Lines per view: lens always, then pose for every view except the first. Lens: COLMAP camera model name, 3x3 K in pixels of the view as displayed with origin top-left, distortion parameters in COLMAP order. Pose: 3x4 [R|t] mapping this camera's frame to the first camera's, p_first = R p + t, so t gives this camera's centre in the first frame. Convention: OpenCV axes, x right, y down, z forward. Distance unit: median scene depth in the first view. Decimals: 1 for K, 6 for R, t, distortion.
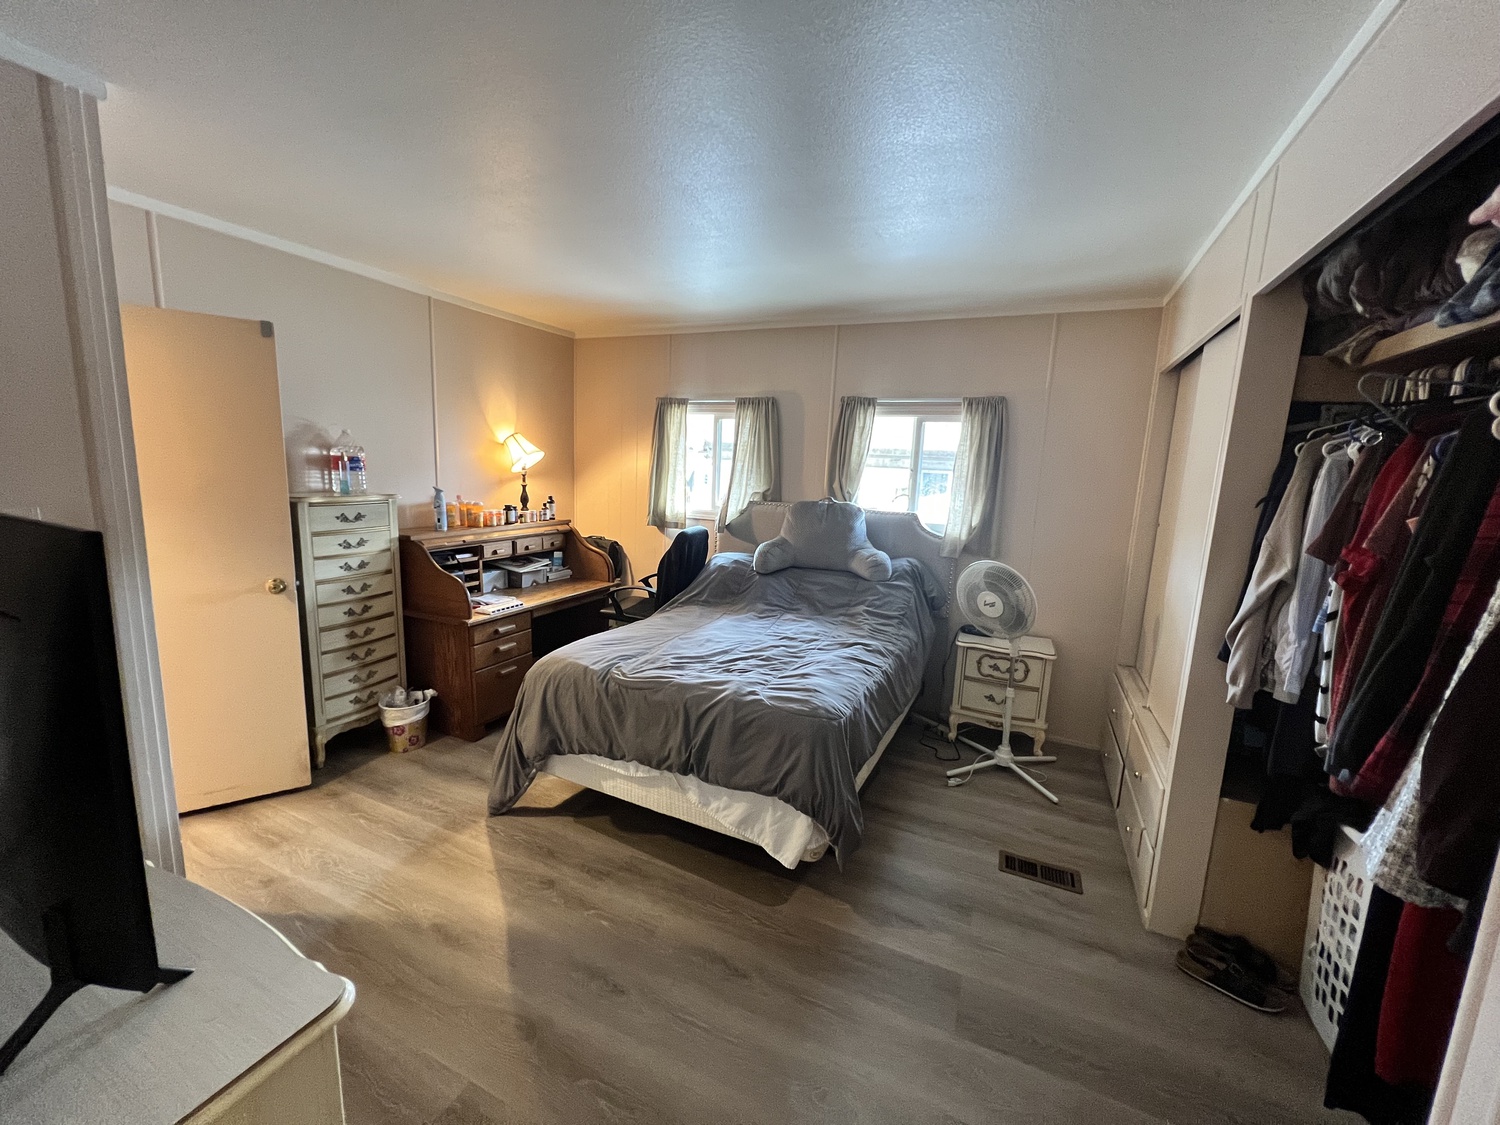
lens RADIAL K [[604.8, 0, 751.1], [0, 604.8, 558.8], [0, 0, 1]] dist [0.000004, 0.000454]
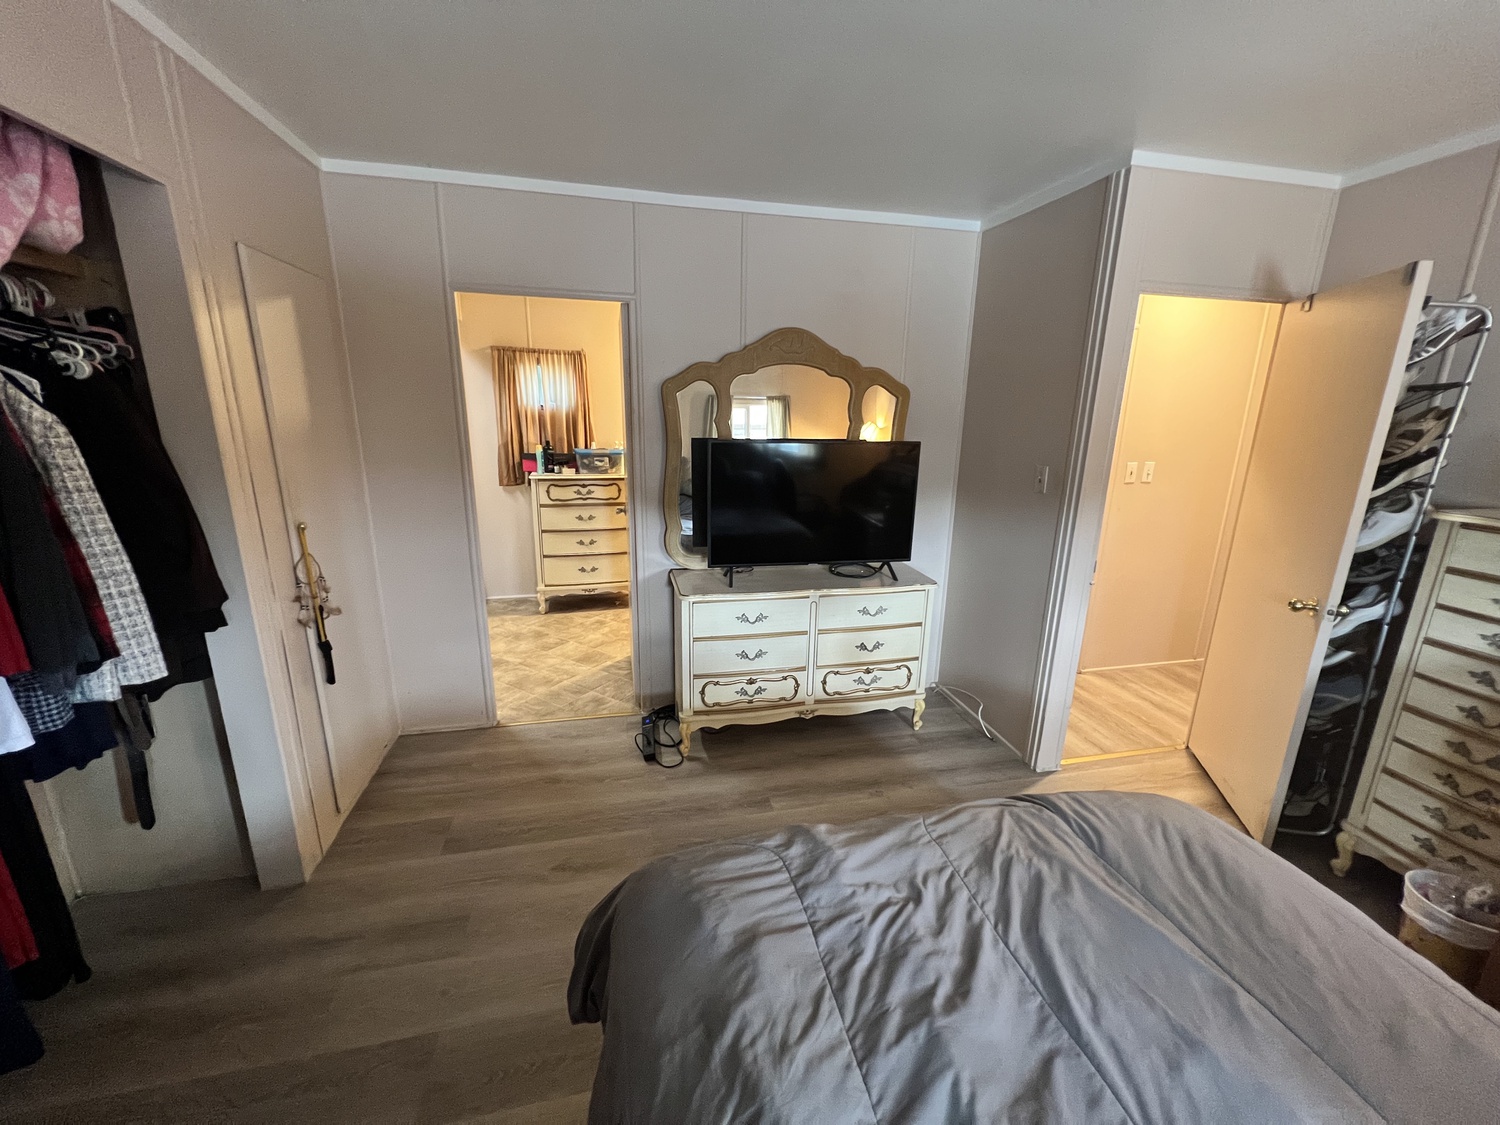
lens RADIAL K [[604.8, 0, 751.1], [0, 604.8, 558.8], [0, 0, 1]] dist [0.000004, 0.000454]
pose [[-0.783935, 0.101057, -0.612563, 0.250628], [-0.146721, 0.928559, 0.340956, -0.153617], [0.603257, 0.357163, -0.713103, 0.943984]]
